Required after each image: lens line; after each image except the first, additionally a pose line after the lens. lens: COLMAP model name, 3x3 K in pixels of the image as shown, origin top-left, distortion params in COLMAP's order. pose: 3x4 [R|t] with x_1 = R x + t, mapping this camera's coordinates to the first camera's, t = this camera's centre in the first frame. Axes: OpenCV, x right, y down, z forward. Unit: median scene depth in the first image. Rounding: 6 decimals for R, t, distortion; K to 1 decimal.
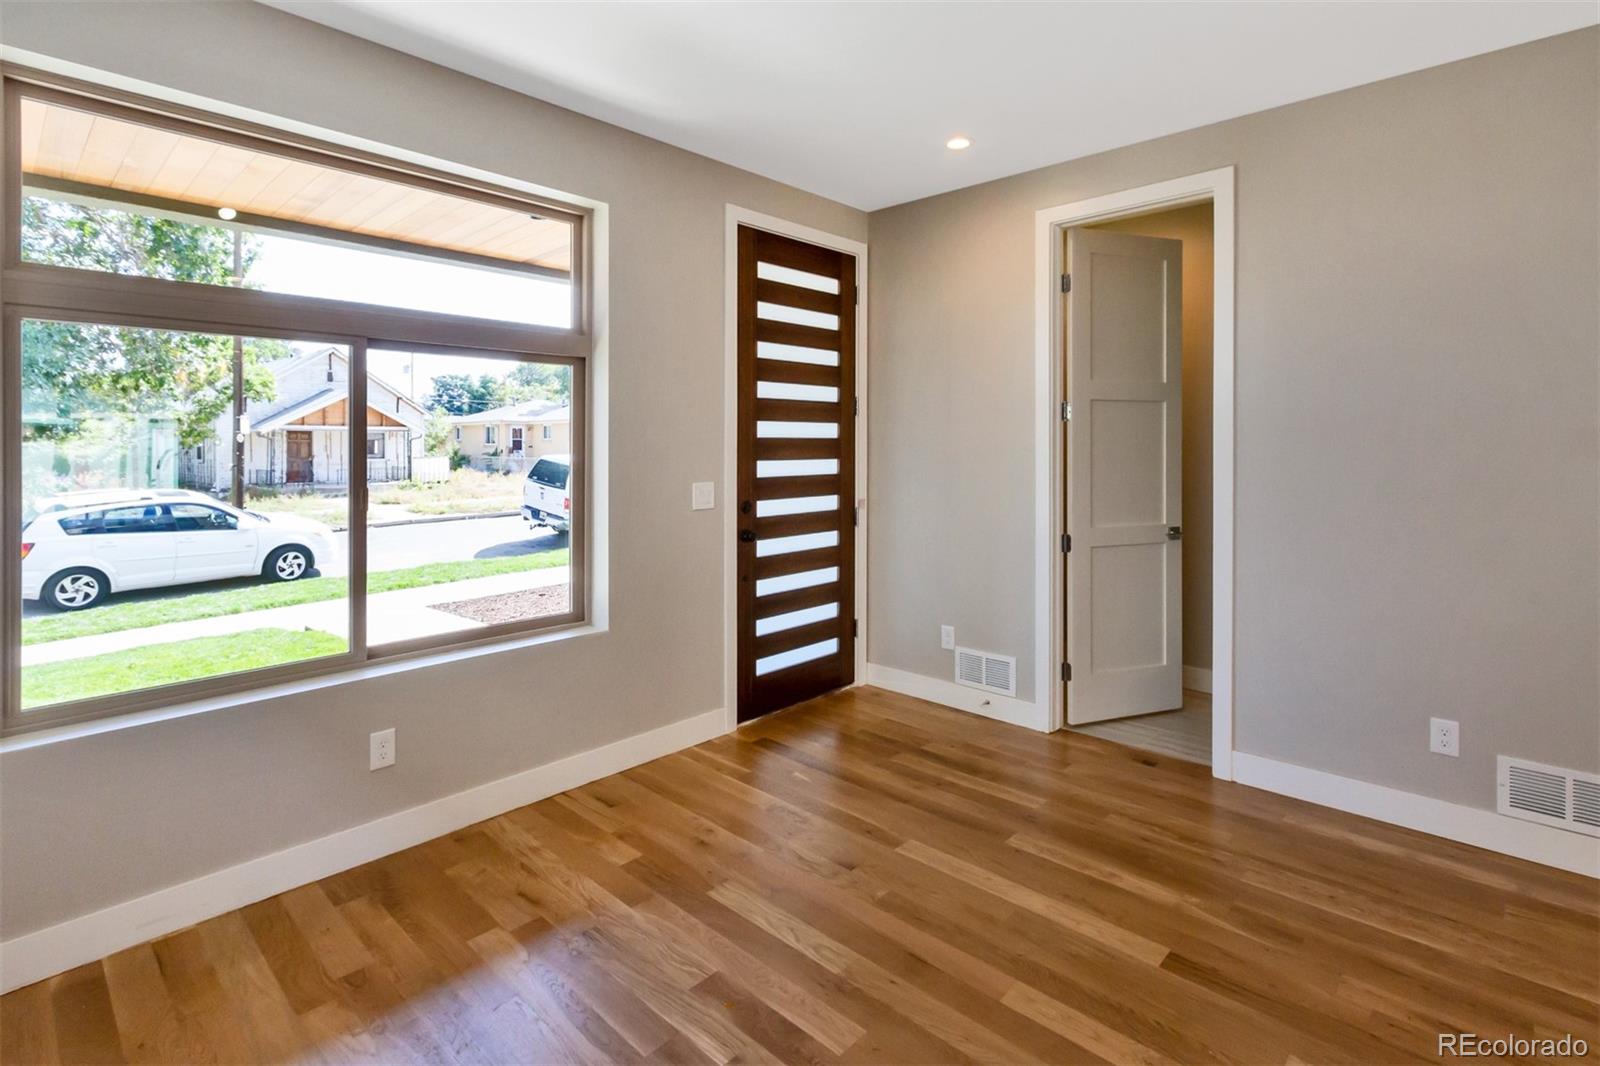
lens RADIAL K [[786.4, 0, 796.2], [0, 786.4, 436.5], [0, 0, 1]] dist [0.000922, 0.000090]
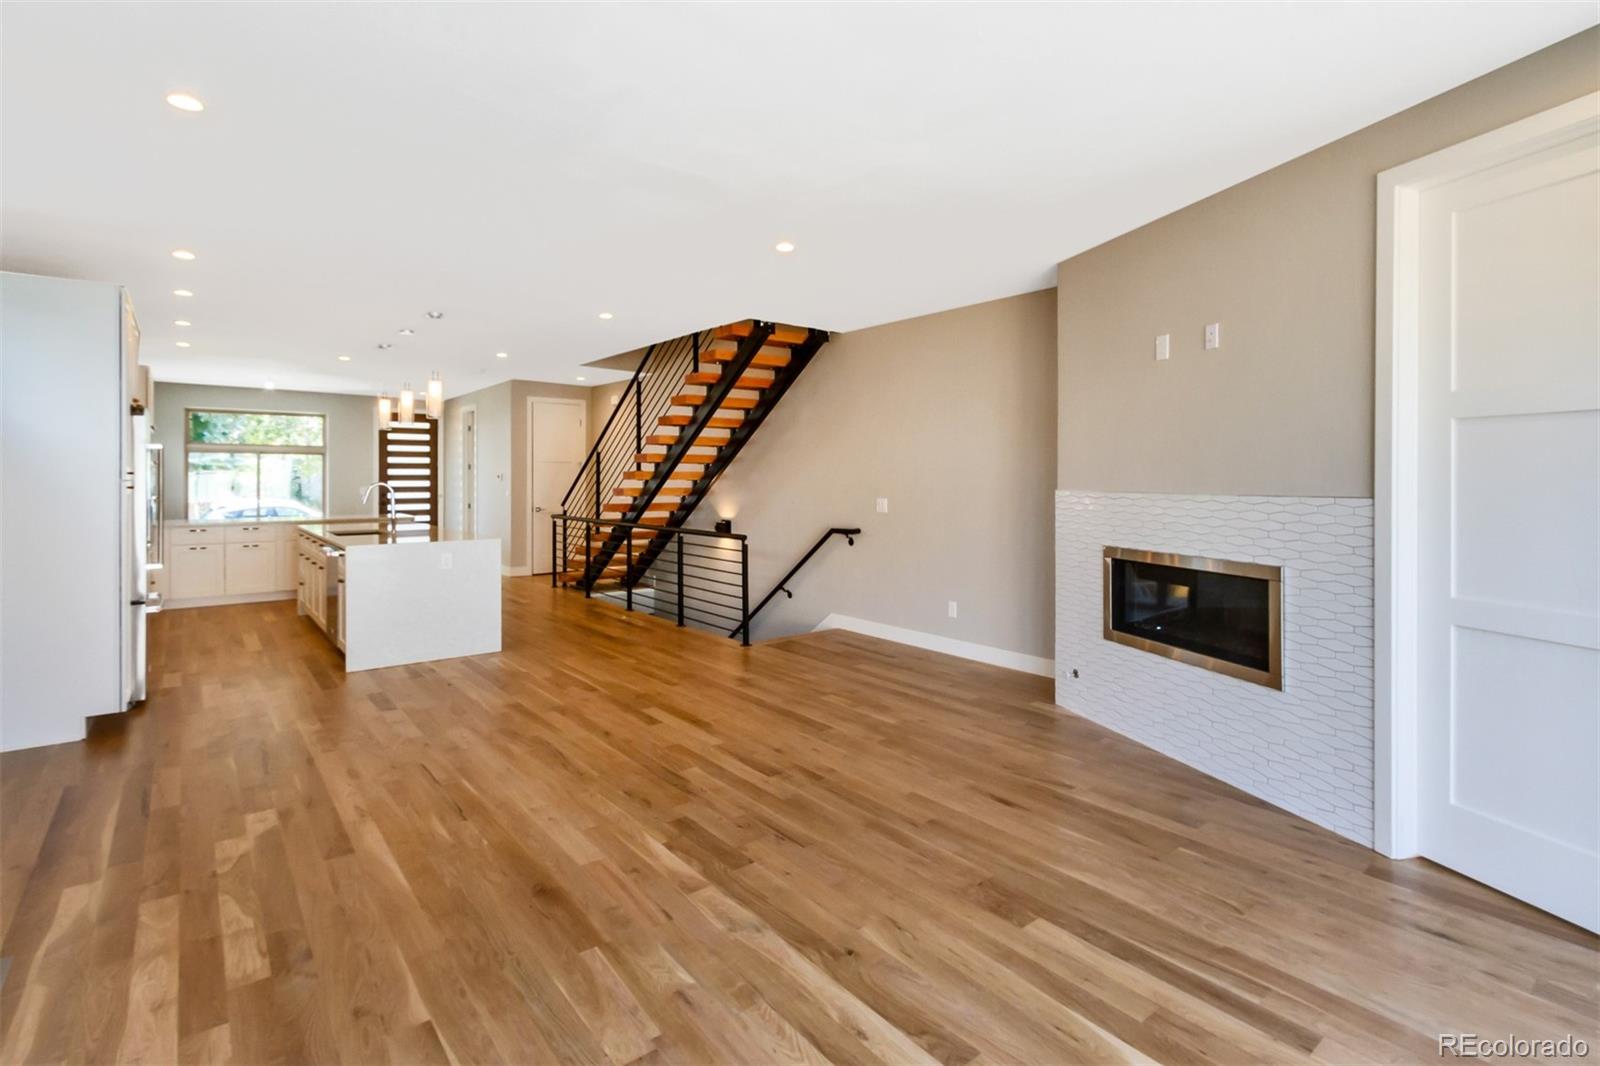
lens RADIAL K [[745.7, 0, 807.0], [0, 745.7, 474.1], [0, 0, 1]] dist [-0.017182, -0.000087]
pose [[0.994024, 0.004405, -0.109075, 1.815139], [-0.003654, 0.999968, 0.007090, -0.024428], [0.109102, -0.006649, 0.994008, -1.709975]]
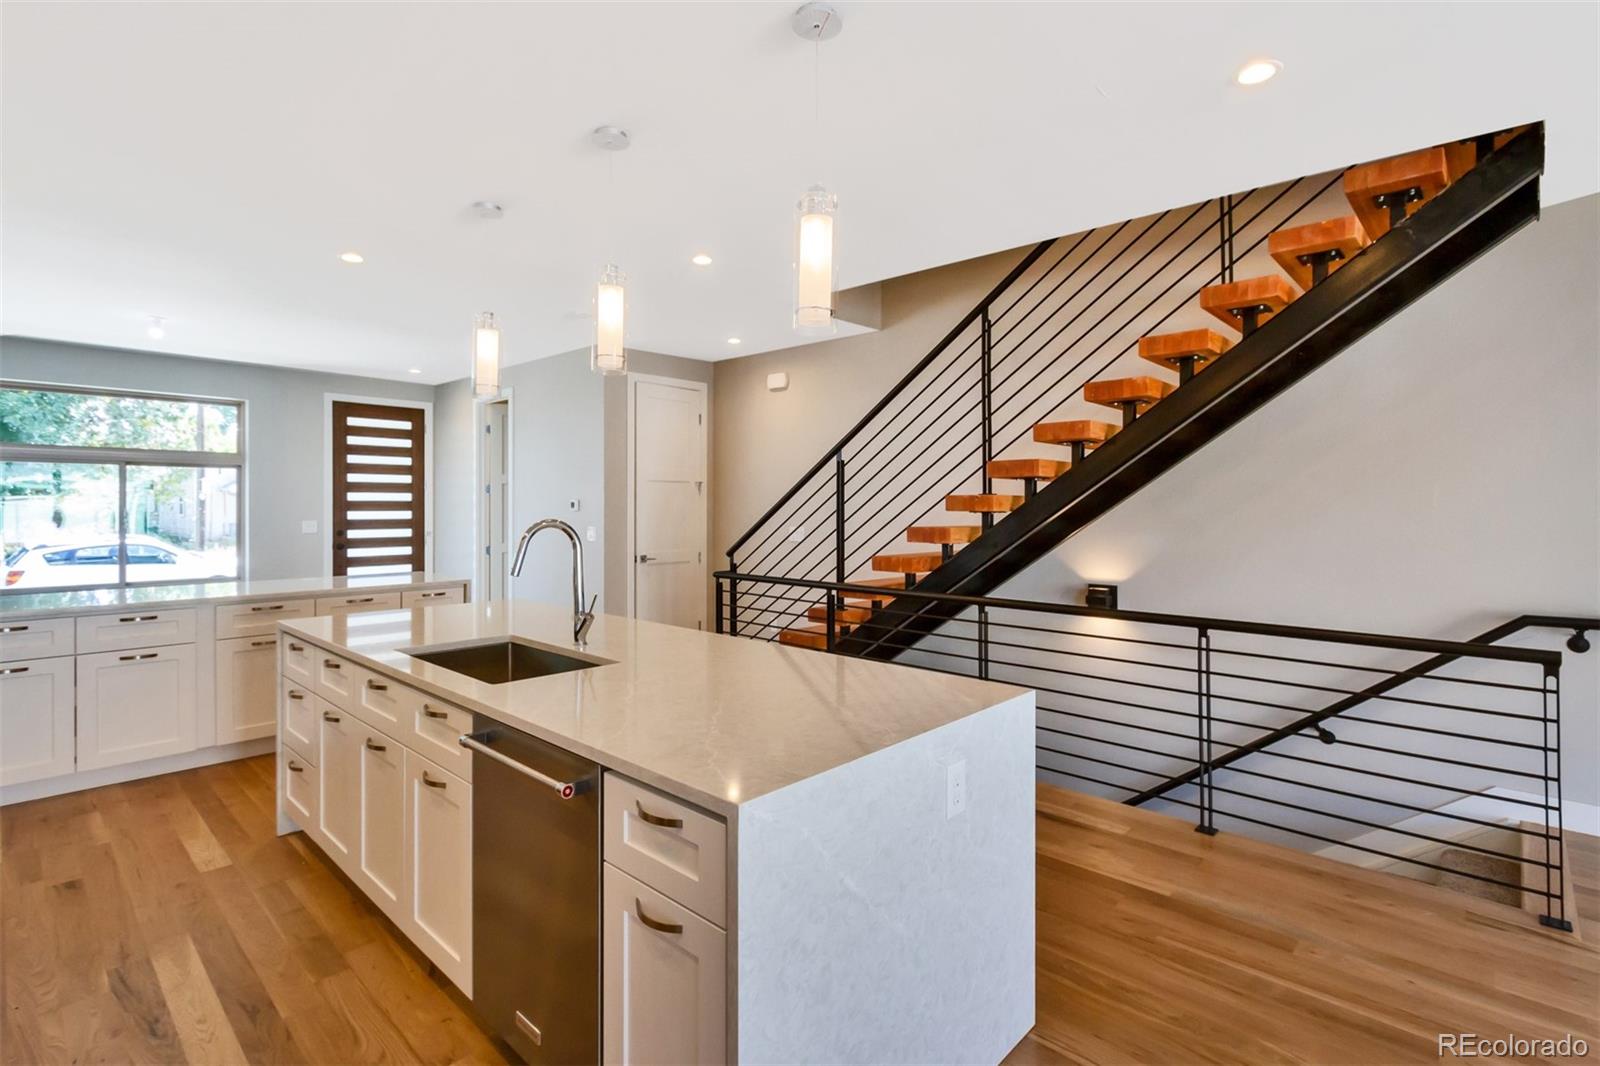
lens RADIAL K [[753.0, 0, 799.1], [0, 753.0, 505.9], [0, 0, 1]] dist [-0.001591, -0.000615]
pose [[0.999877, 0.004994, 0.014868, 0.994992], [-0.005188, 0.999902, 0.013034, -0.014675], [-0.014801, -0.013109, 0.999805, -0.916381]]
